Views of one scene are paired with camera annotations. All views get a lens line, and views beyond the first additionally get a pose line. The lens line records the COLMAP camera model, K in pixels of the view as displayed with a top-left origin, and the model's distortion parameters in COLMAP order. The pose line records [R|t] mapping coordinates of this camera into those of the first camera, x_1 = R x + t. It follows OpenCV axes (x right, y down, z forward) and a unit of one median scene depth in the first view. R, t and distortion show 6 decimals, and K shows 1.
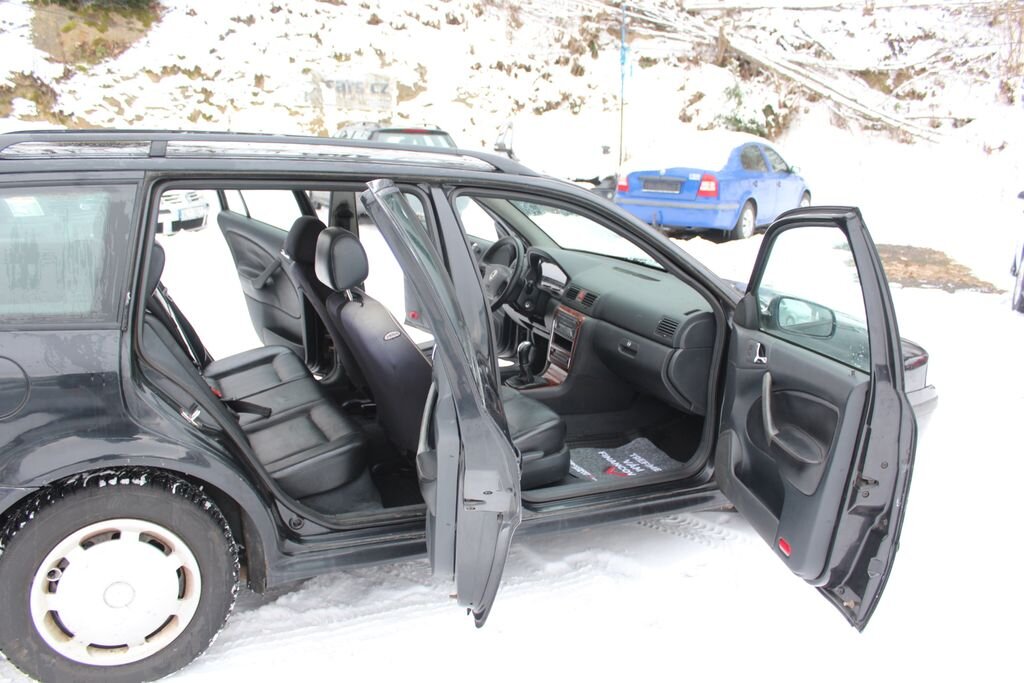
lens RADIAL K [[863.2, 0, 512.0], [0, 863.2, 341.5], [0, 0, 1]] dist [-0.160637, 0.167340]
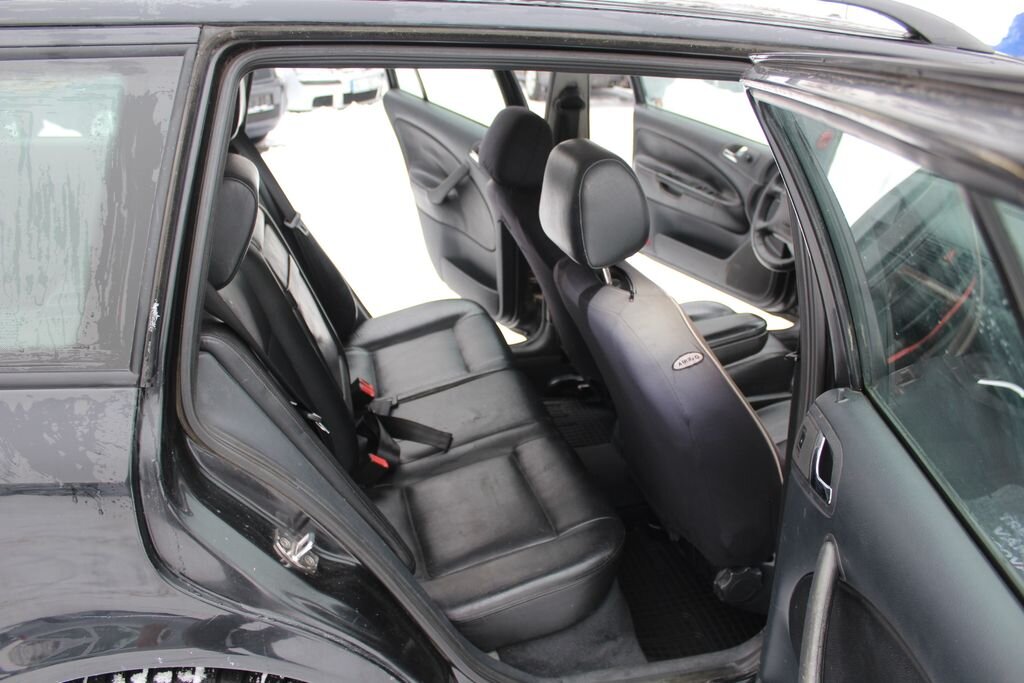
lens RADIAL K [[863.2, 0, 512.0], [0, 863.2, 341.5], [0, 0, 1]] dist [-0.160637, 0.167340]
pose [[0.979186, 0.069642, -0.190644, -0.141712], [-0.041190, 0.987929, 0.149331, -0.089055], [0.198742, -0.138370, 0.970235, 0.466689]]
